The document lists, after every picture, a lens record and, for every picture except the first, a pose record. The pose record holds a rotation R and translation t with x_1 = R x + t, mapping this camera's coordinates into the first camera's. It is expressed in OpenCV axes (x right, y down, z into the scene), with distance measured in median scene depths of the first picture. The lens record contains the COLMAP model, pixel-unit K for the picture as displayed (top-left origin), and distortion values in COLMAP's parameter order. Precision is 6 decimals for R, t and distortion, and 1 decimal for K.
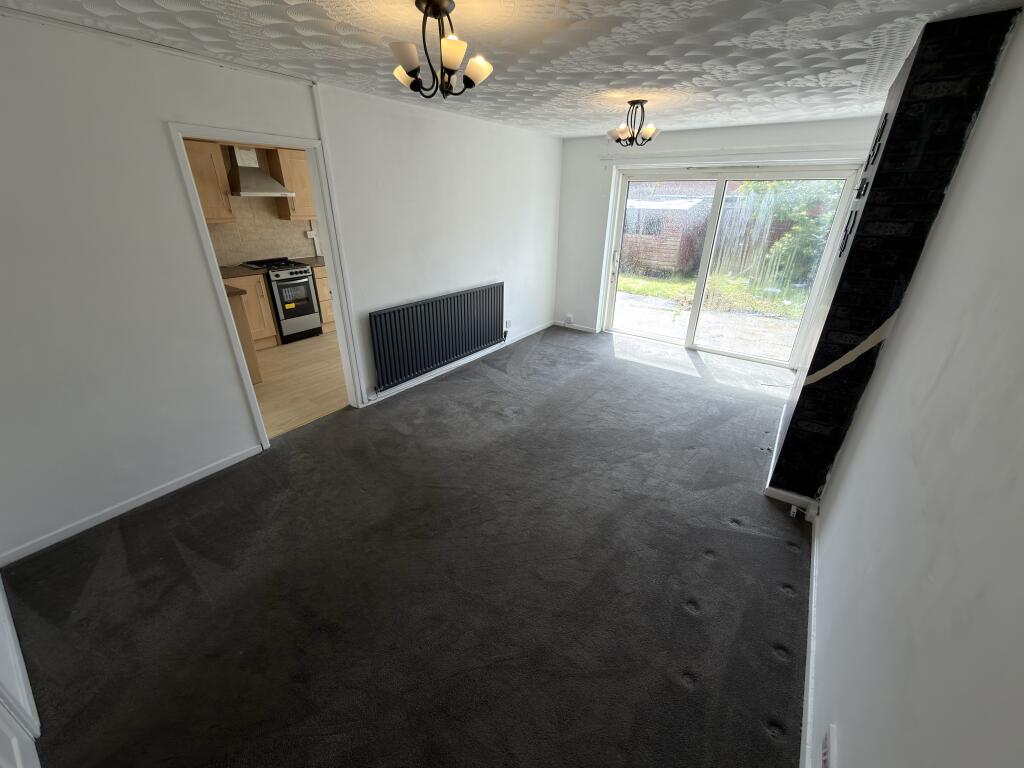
lens RADIAL K [[410.6, 0, 512.0], [0, 410.6, 384.0], [0, 0, 1]] dist [0.001186, 0.000141]
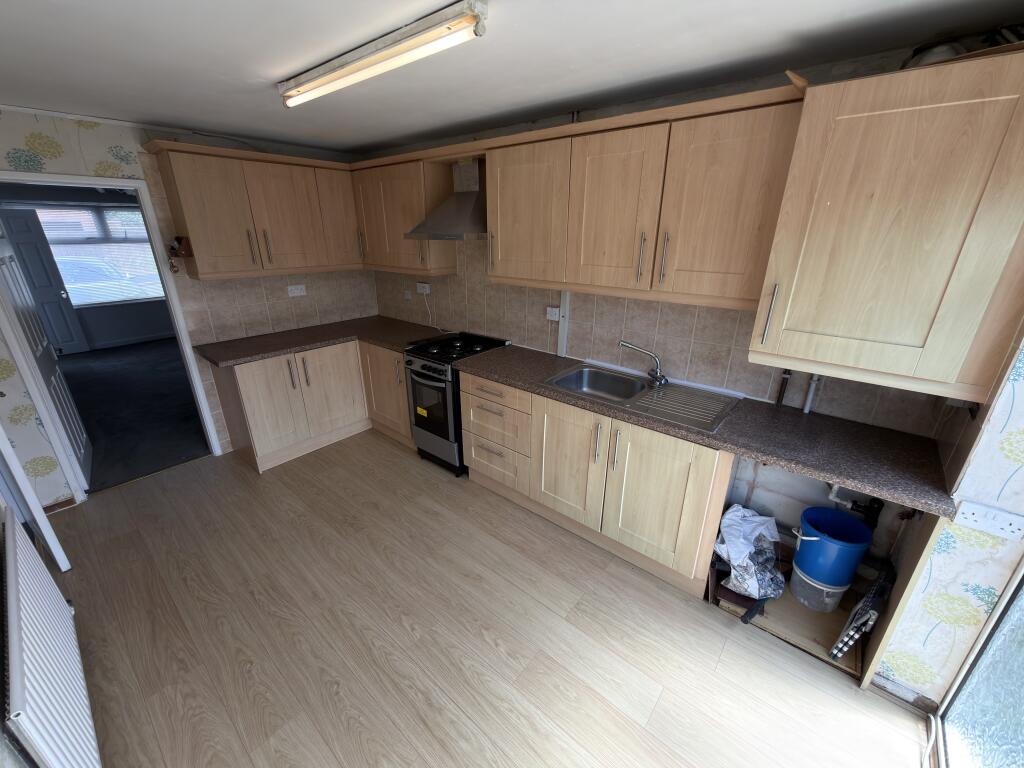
lens RADIAL K [[410.6, 0, 512.0], [0, 410.6, 384.0], [0, 0, 1]] dist [0.001186, 0.000141]
pose [[-0.071936, 0.343114, -0.936535, 0.011150], [-0.415098, 0.843489, 0.340910, -0.486413], [0.906928, 0.413278, 0.081748, 1.046830]]
